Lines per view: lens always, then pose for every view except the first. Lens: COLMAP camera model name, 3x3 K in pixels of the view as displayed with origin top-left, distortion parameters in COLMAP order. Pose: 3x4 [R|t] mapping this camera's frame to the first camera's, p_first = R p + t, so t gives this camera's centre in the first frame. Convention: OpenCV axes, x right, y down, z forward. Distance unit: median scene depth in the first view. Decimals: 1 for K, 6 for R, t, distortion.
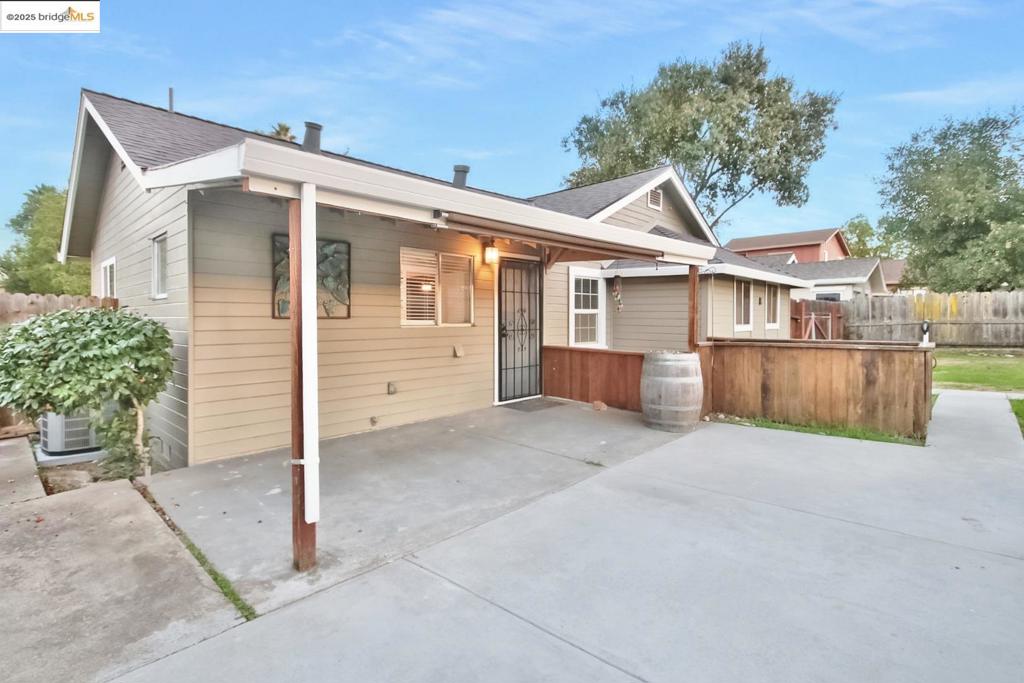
lens RADIAL K [[499.6, 0, 504.1], [0, 499.6, 324.3], [0, 0, 1]] dist [-0.001888, -0.000848]
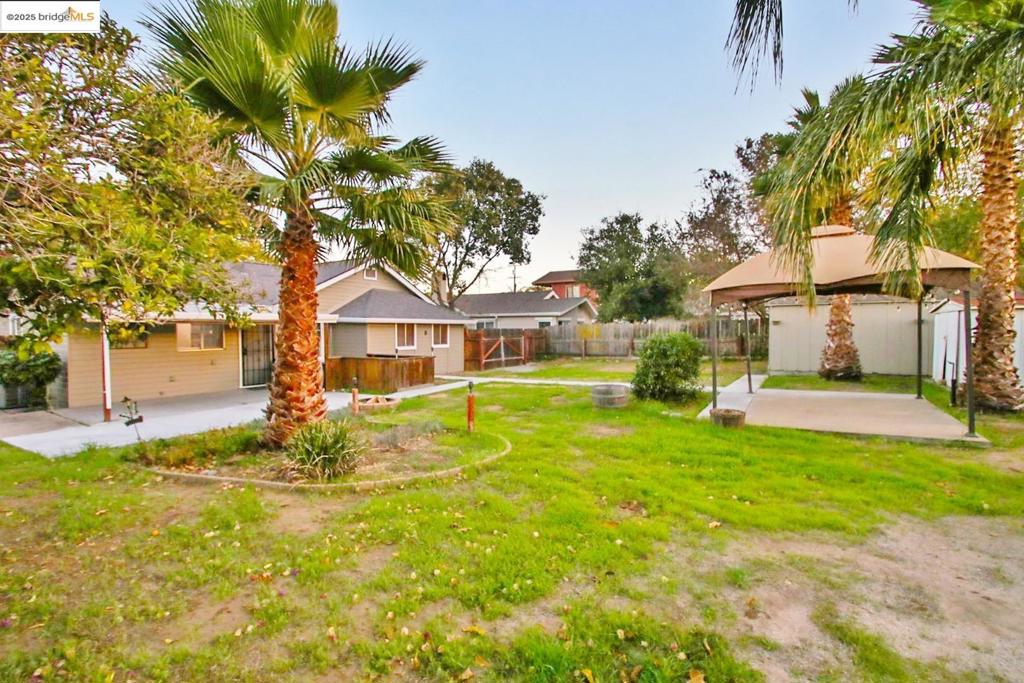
lens RADIAL K [[479.0, 0, 512.0], [0, 479.0, 341.5], [0, 0, 1]] dist [-0.000846, -0.000318]
pose [[0.980621, -0.001727, 0.195908, 0.665154], [-0.001235, 0.999887, 0.014997, -0.057313], [-0.195912, -0.014948, 0.980508, -1.101466]]
